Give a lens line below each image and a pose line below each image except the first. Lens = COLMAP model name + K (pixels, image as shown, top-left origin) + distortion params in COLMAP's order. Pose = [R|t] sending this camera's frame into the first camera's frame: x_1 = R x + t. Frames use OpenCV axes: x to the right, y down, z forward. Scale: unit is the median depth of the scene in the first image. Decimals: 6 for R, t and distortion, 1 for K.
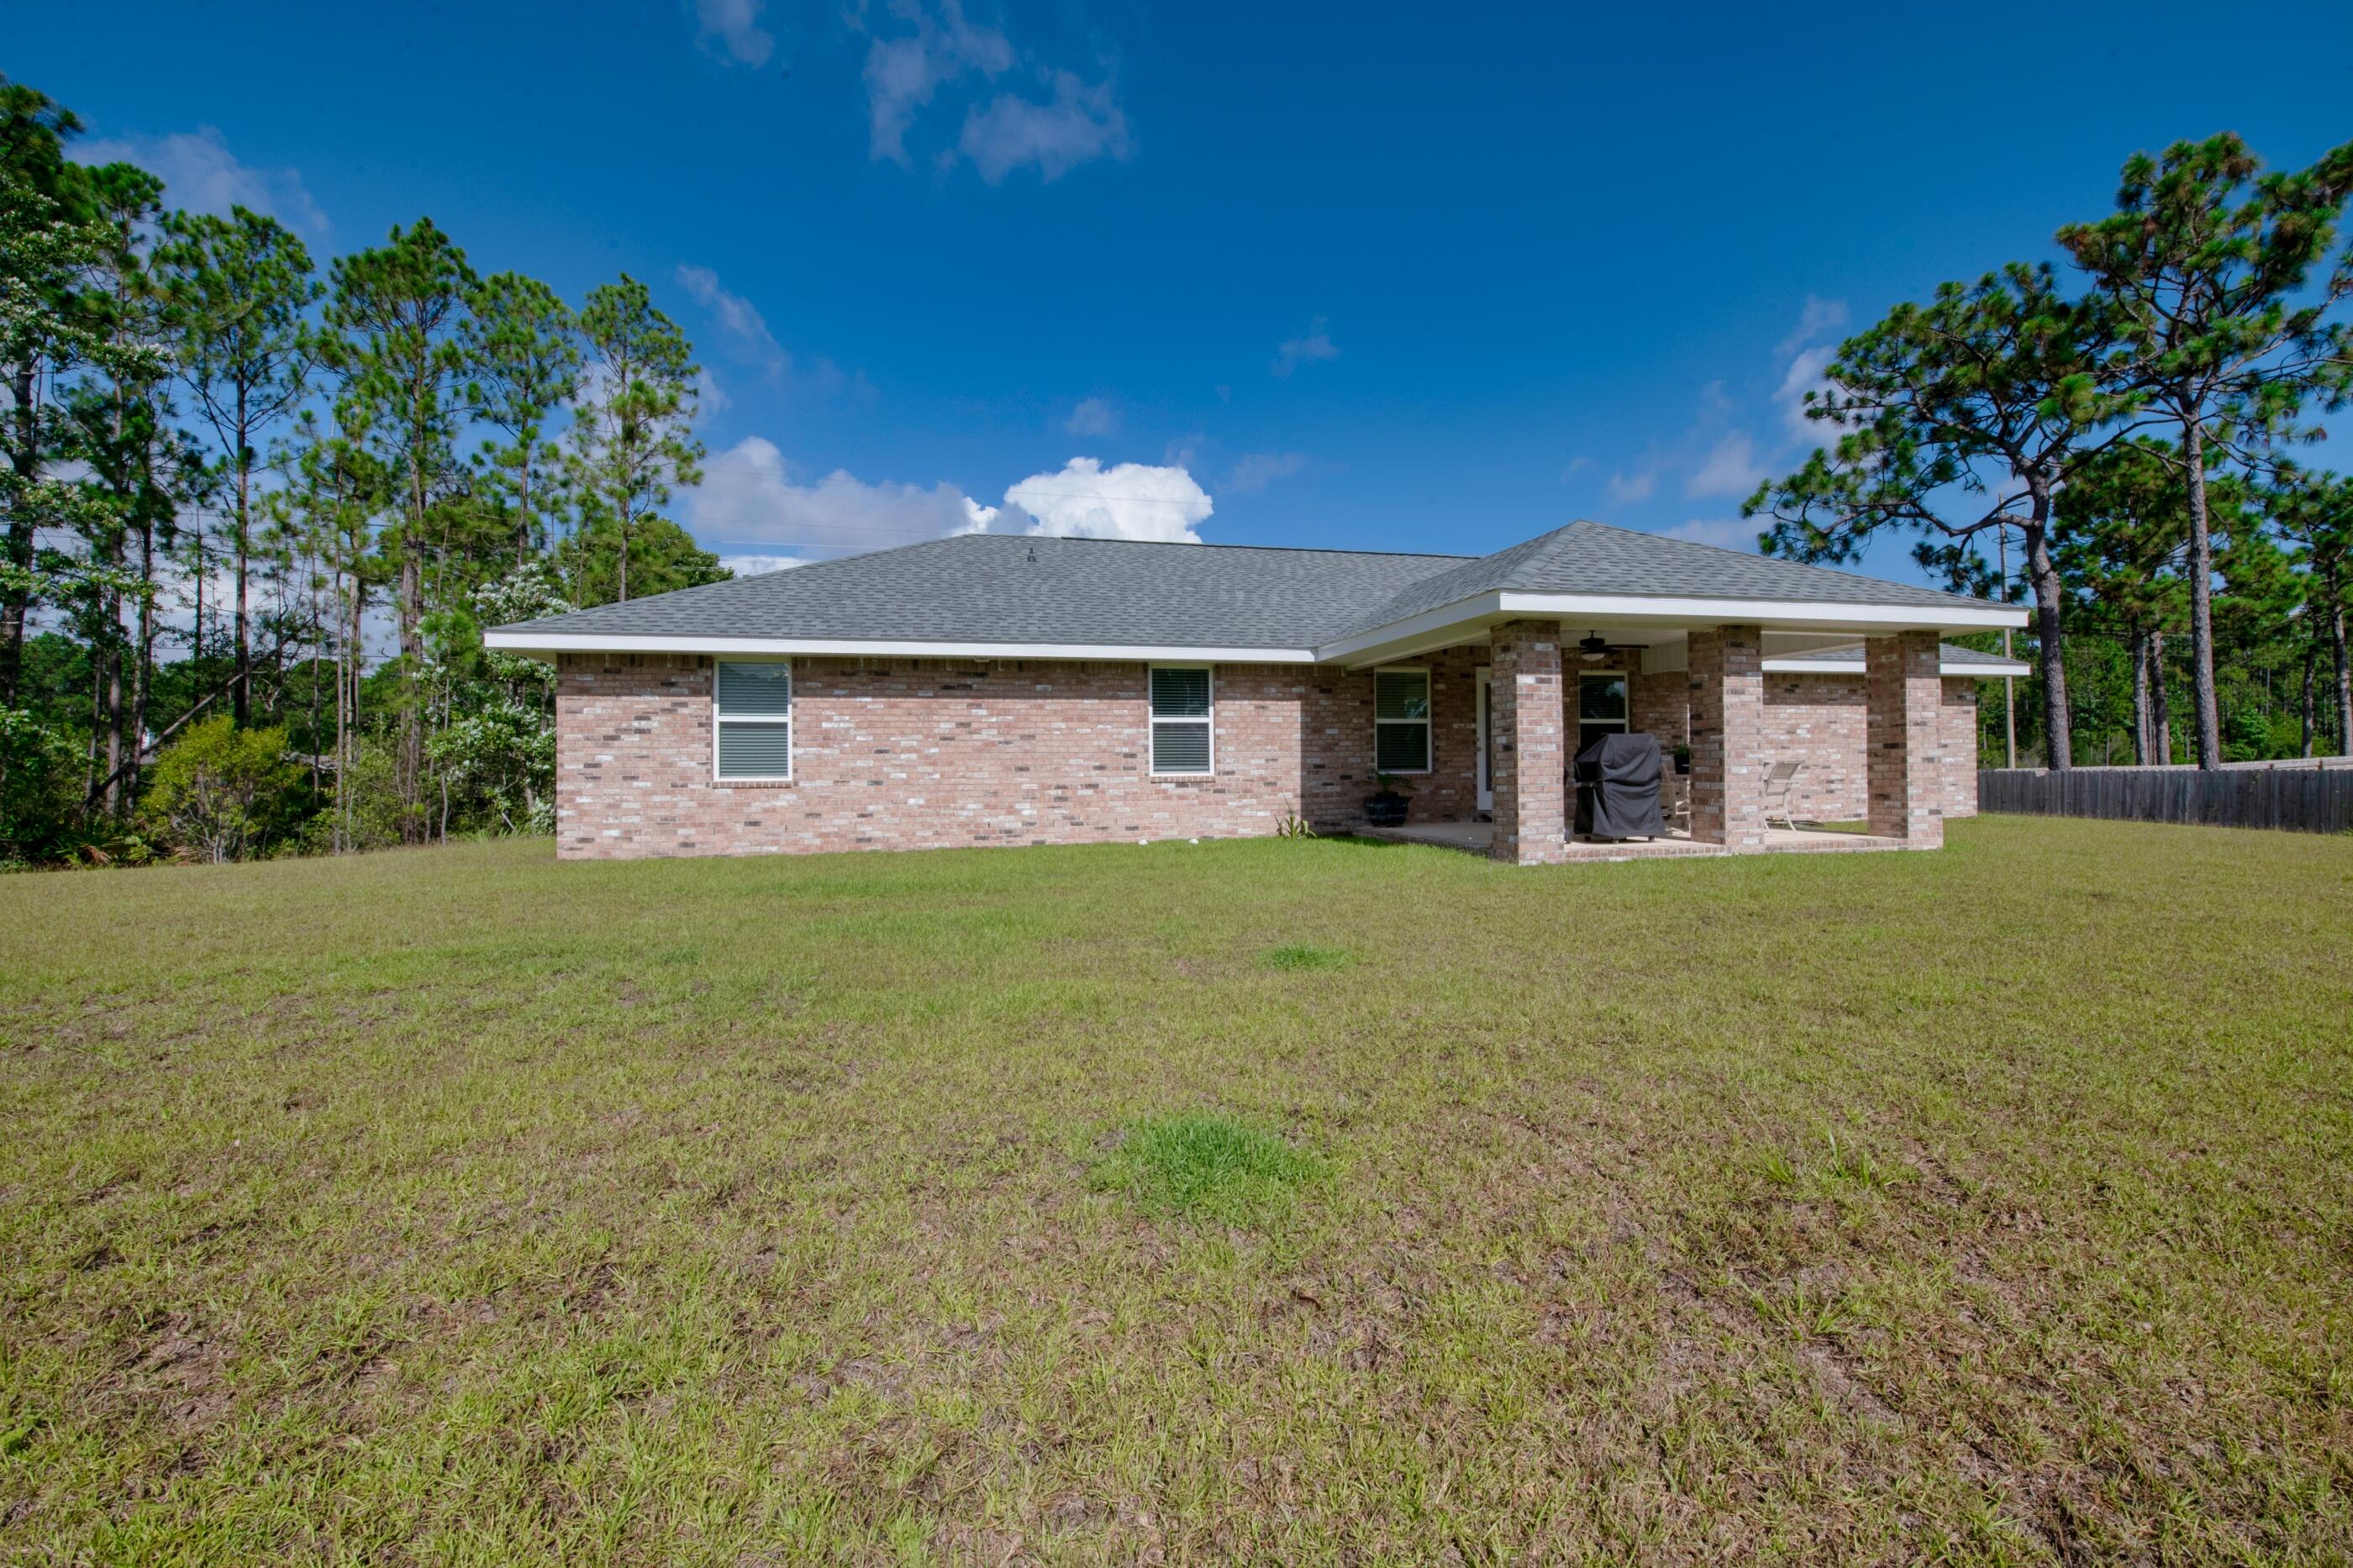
lens RADIAL K [[955.5, 0, 1144.9], [0, 955.5, 771.6], [0, 0, 1]] dist [0.000103, -0.004017]
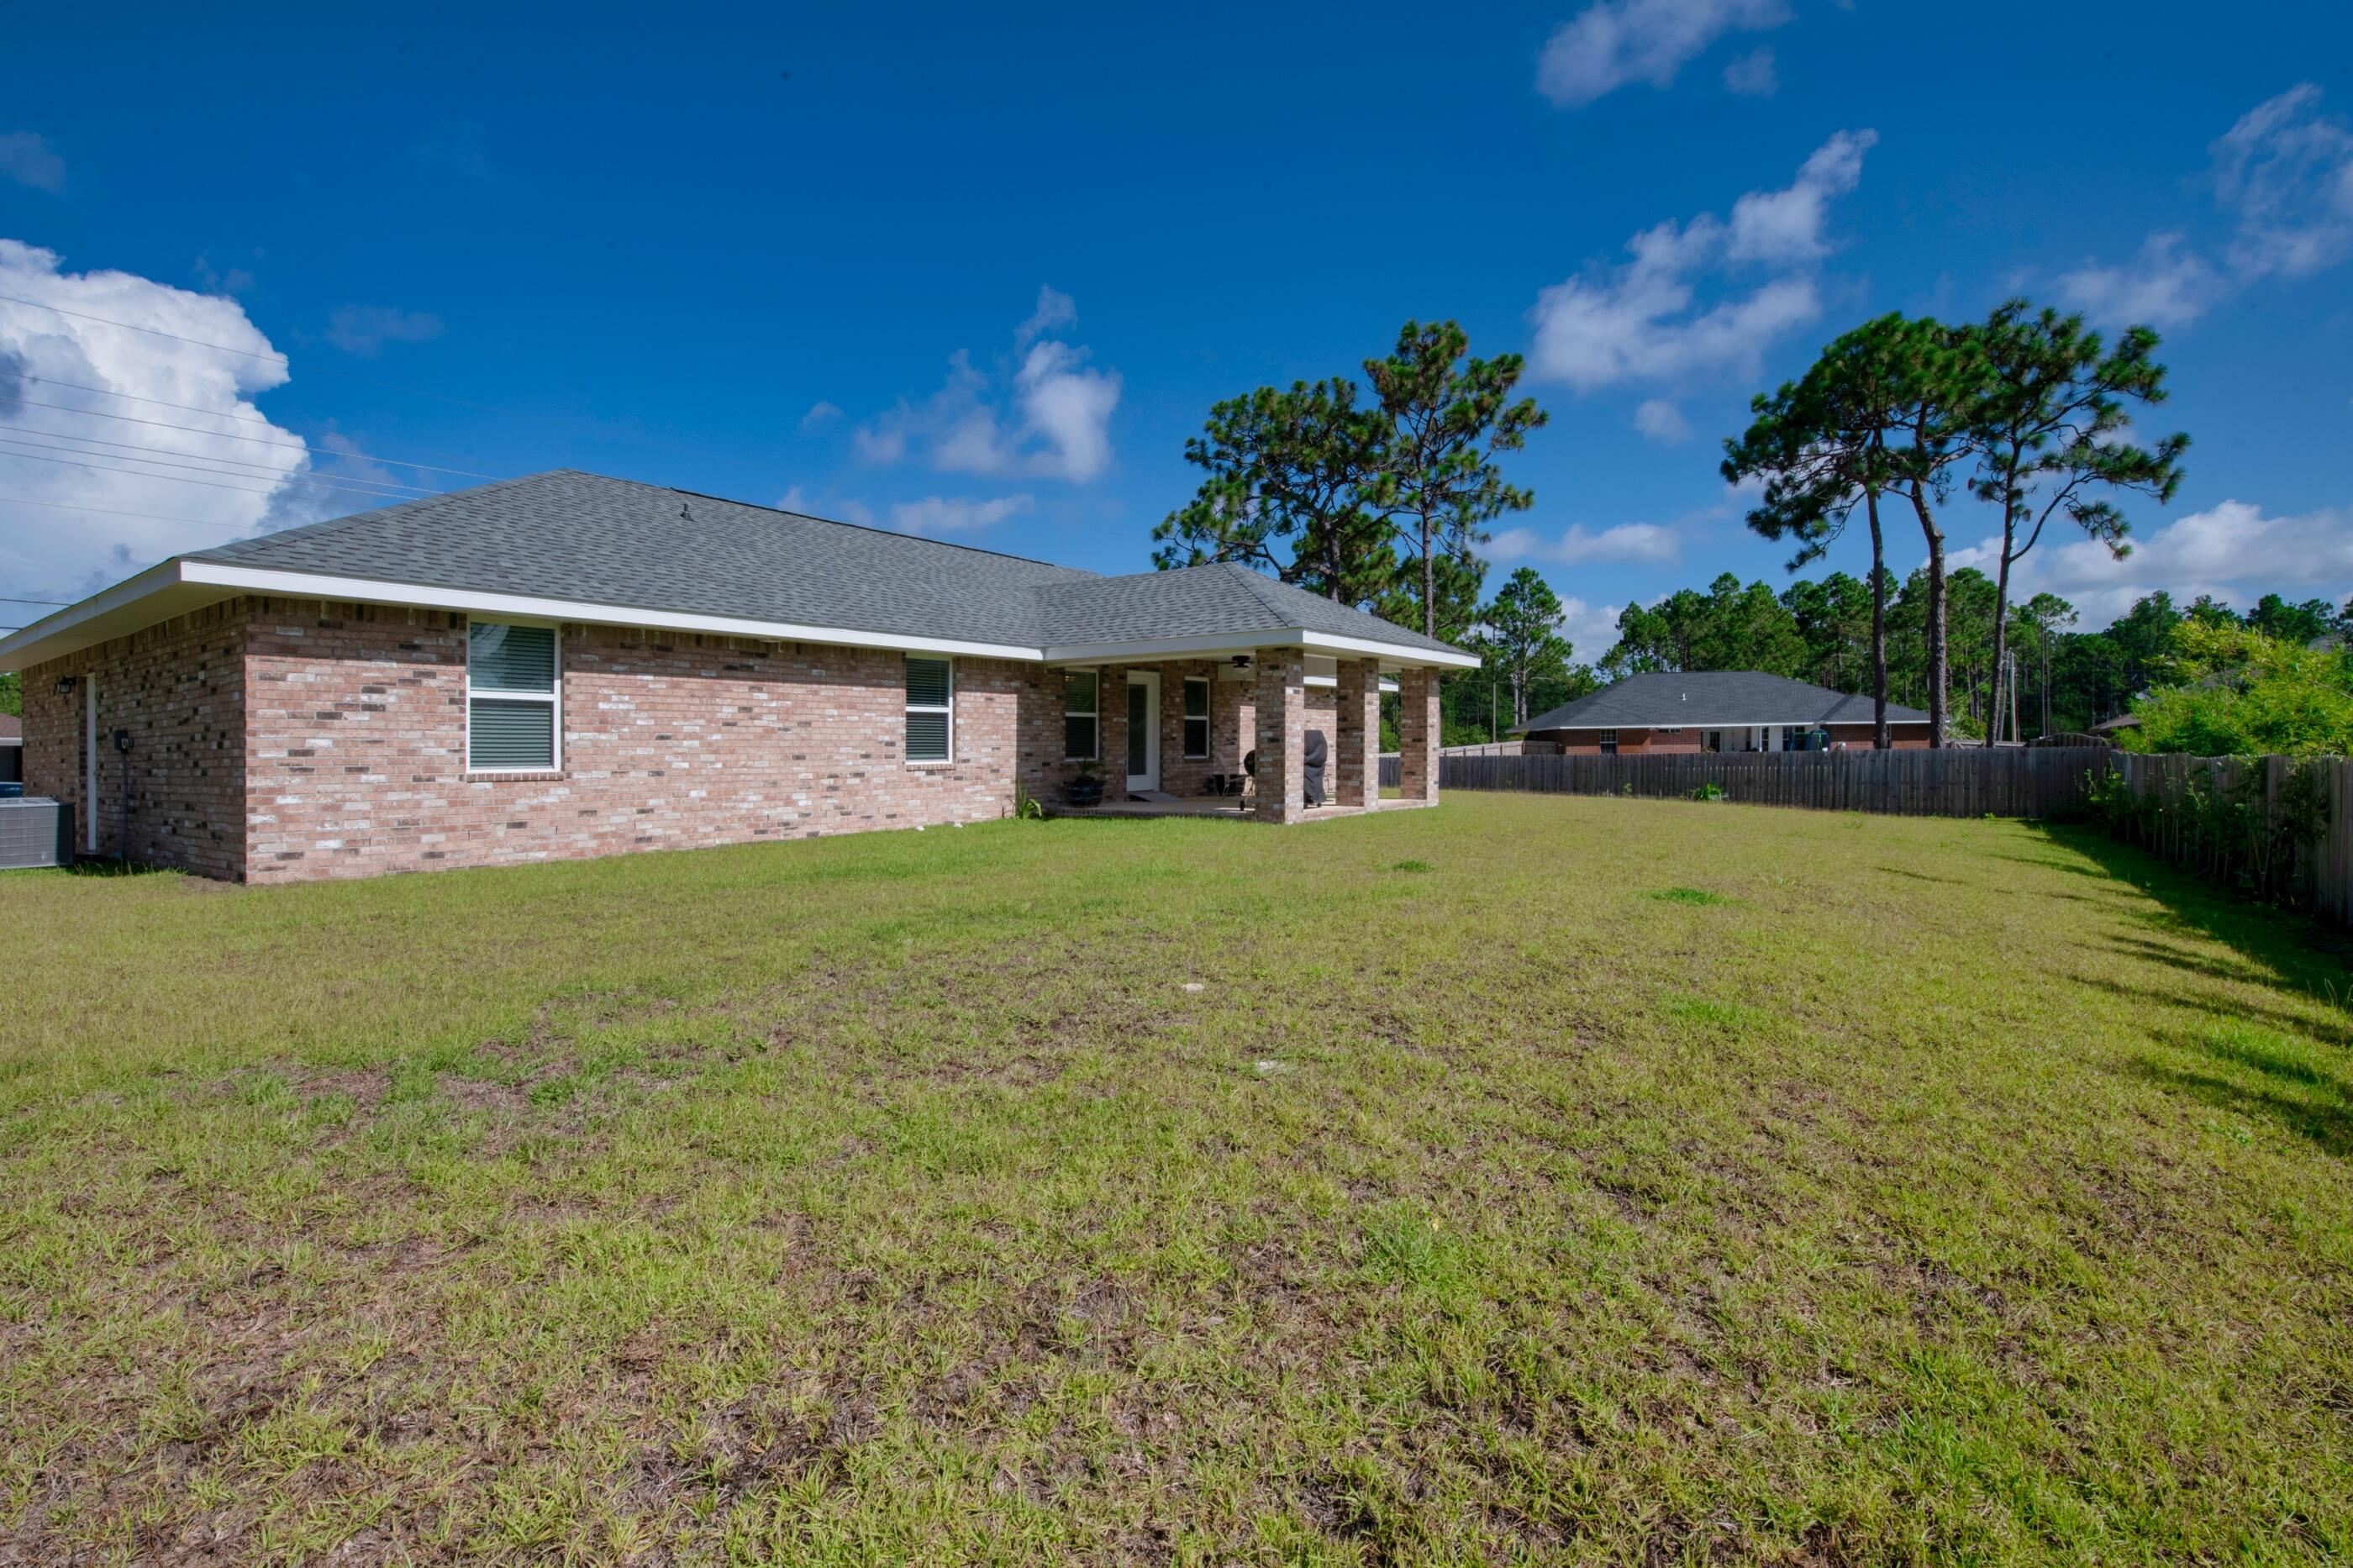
lens RADIAL K [[1180.2, 0, 1114.1], [0, 1180.2, 767.3], [0, 0, 1]] dist [0.010771, -0.001624]
pose [[0.759910, -0.007296, 0.649987, -0.658392], [0.006680, 0.999972, 0.003415, 0.005218], [-0.649994, 0.001747, 0.759937, -0.092214]]
